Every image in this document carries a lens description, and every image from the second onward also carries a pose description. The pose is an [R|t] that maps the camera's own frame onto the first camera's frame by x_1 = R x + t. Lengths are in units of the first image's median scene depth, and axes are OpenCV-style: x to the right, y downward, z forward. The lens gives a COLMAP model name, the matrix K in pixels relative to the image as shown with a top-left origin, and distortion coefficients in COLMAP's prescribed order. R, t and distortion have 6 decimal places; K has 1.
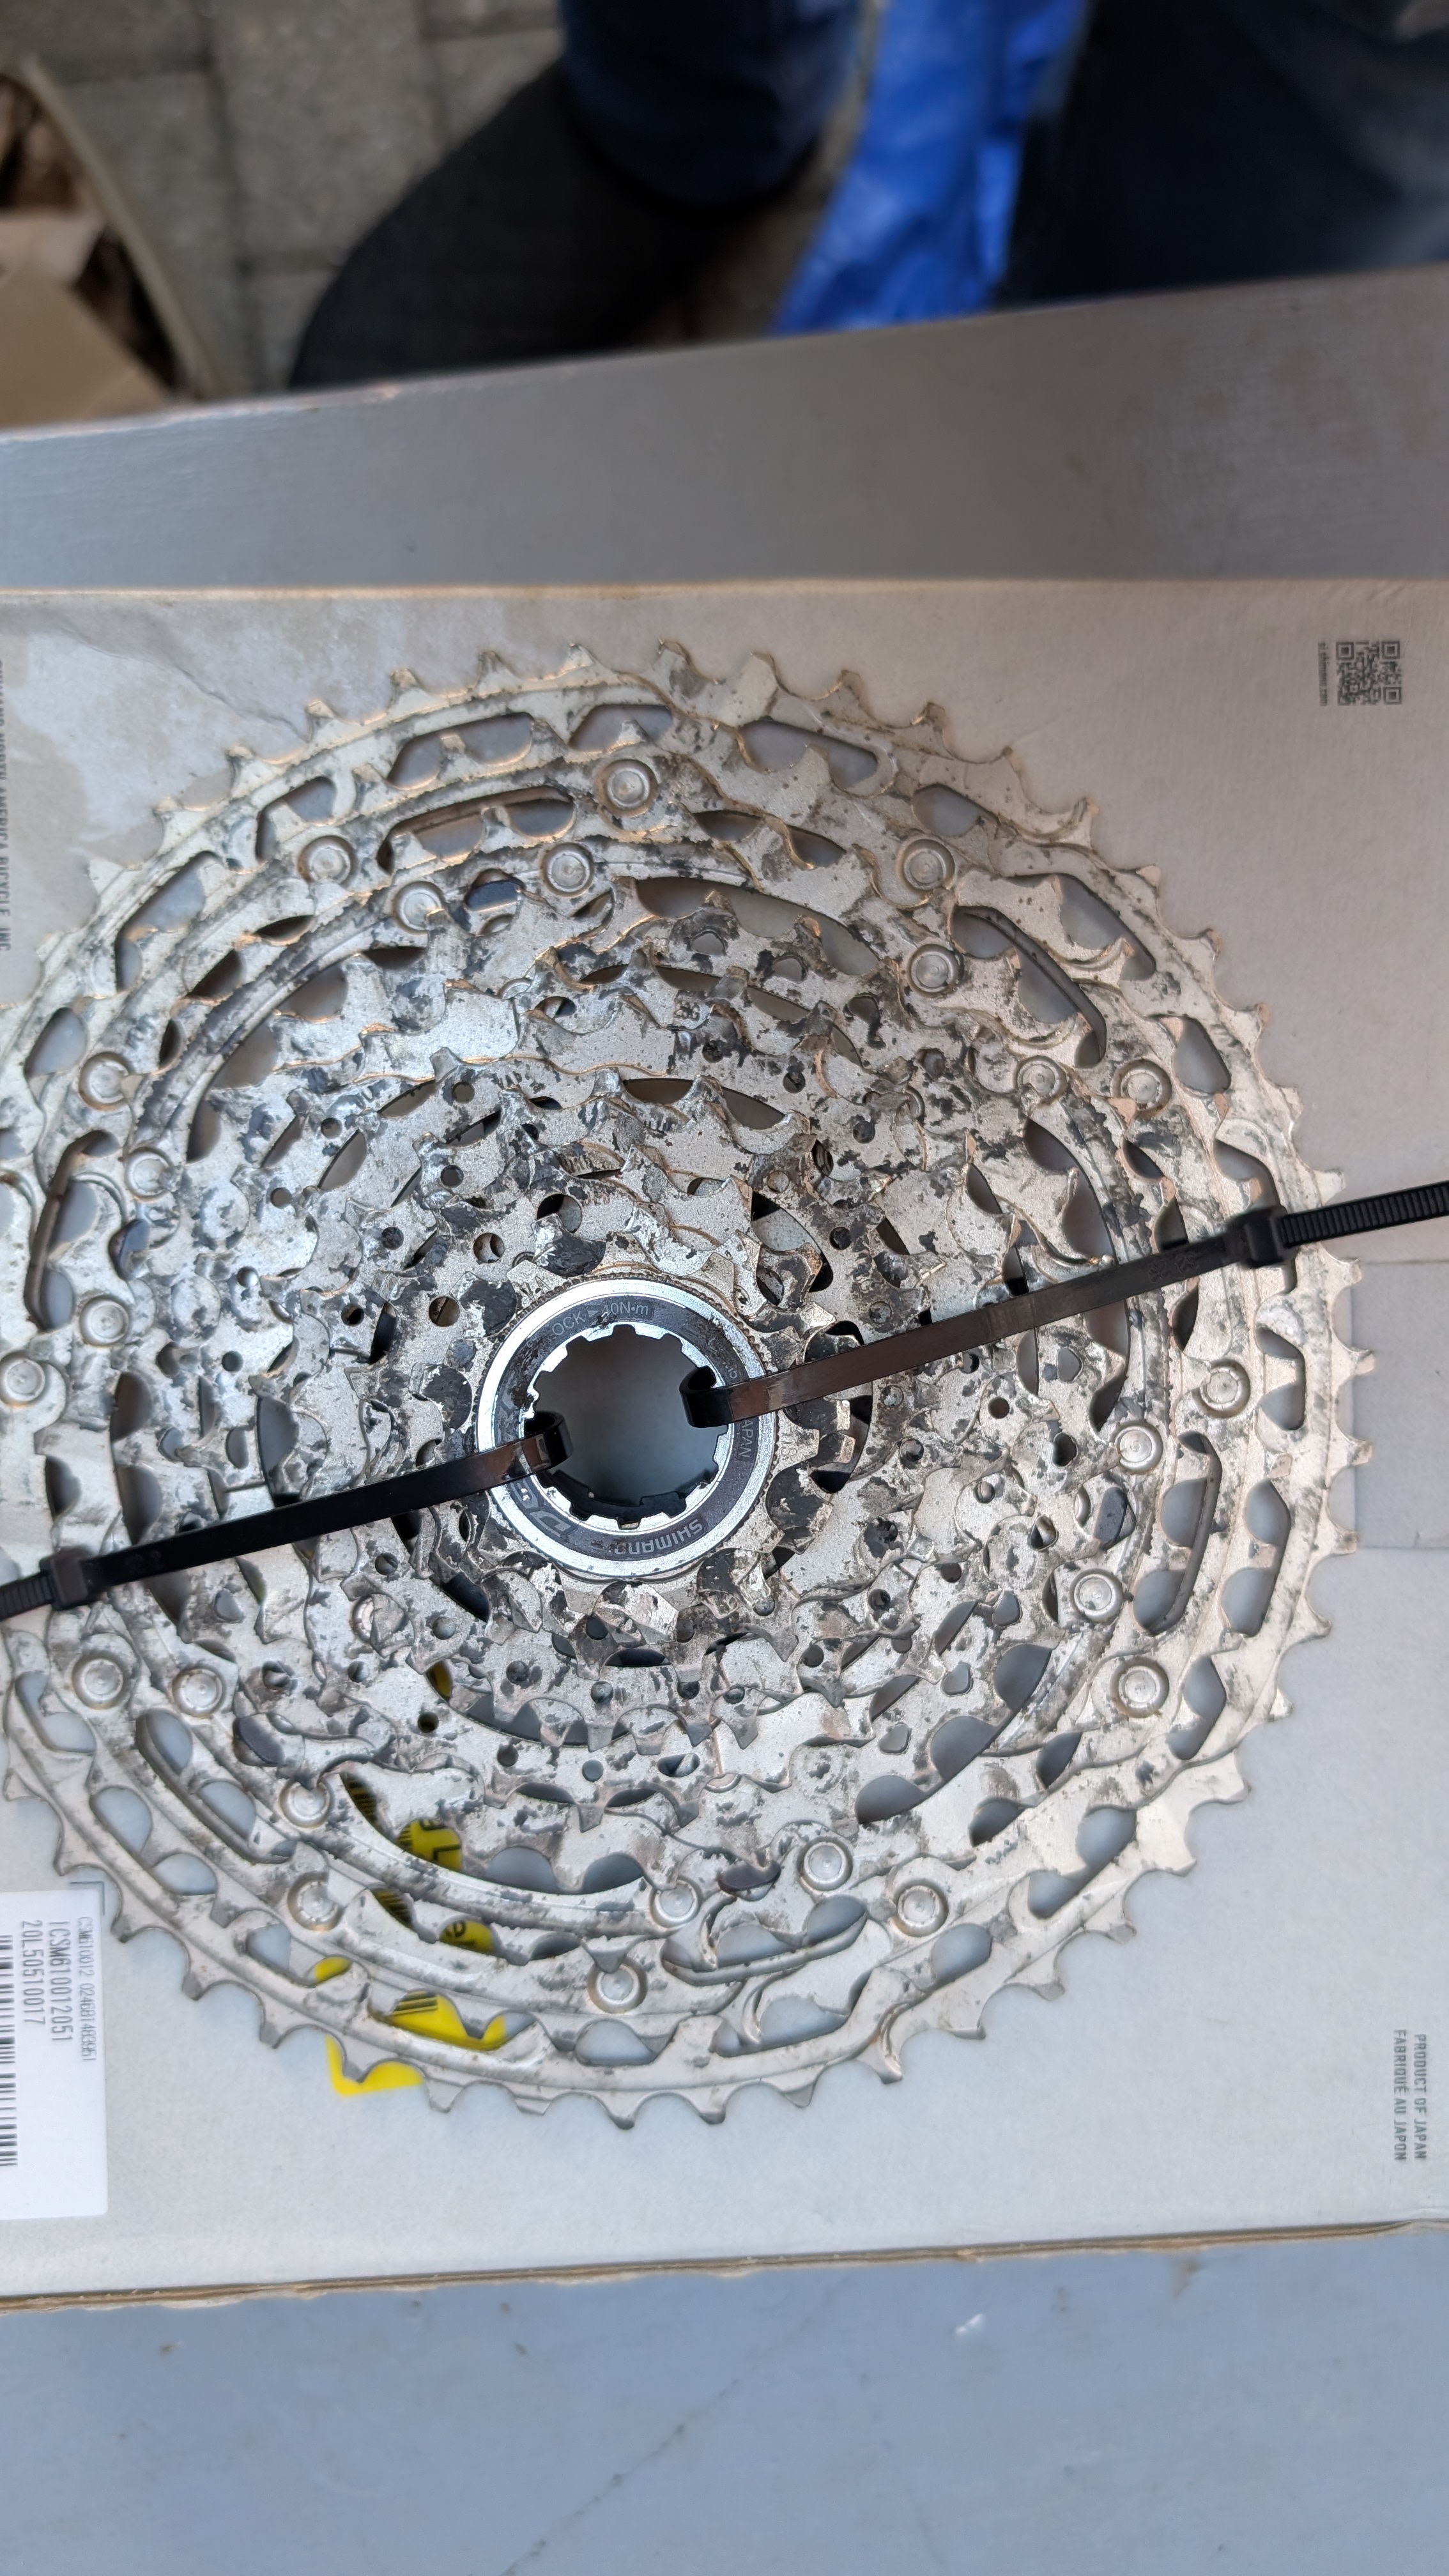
lens RADIAL K [[1815.3, 0, 723.6], [0, 1815.3, 1286.6], [0, 0, 1]] dist [0.000716, 0.004536]
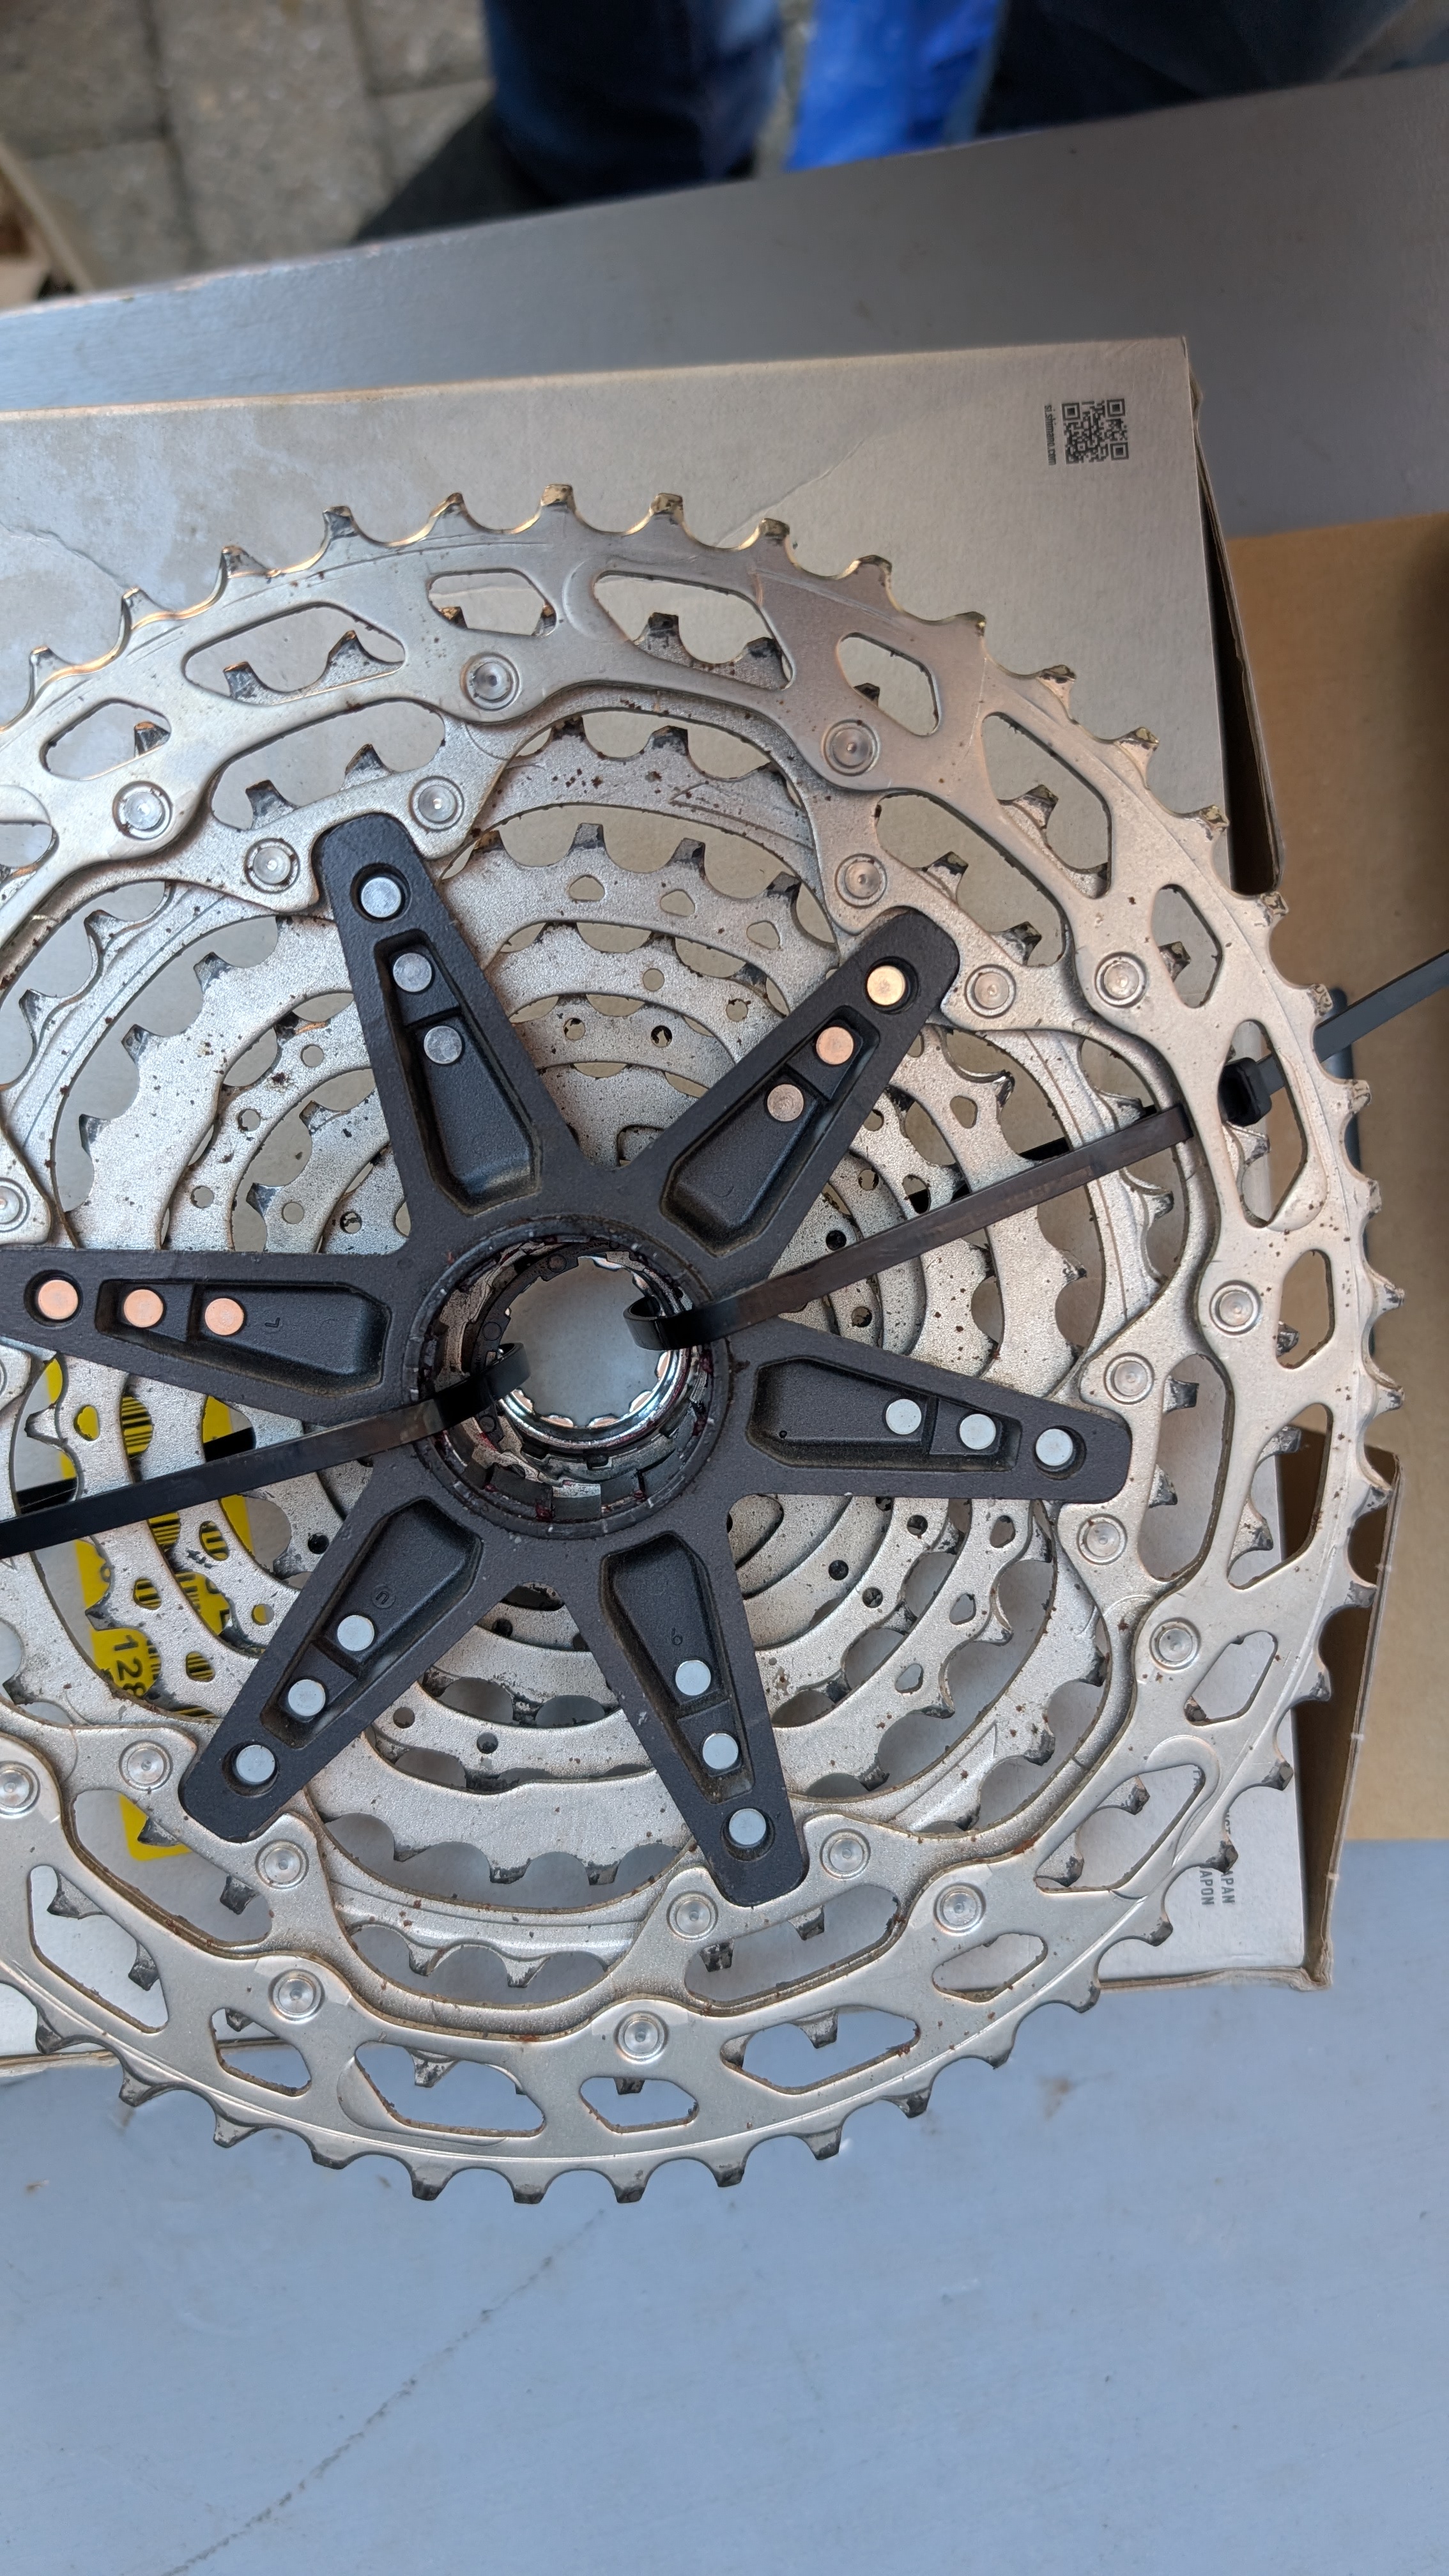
lens RADIAL K [[1815.3, 0, 725.4], [0, 1815.3, 1291.4], [0, 0, 1]] dist [0.000716, 0.004536]
pose [[0.998378, -0.042356, -0.038047, 0.132695], [0.040580, 0.998103, -0.046293, 0.149598], [0.039935, 0.044674, 0.998203, -0.009112]]
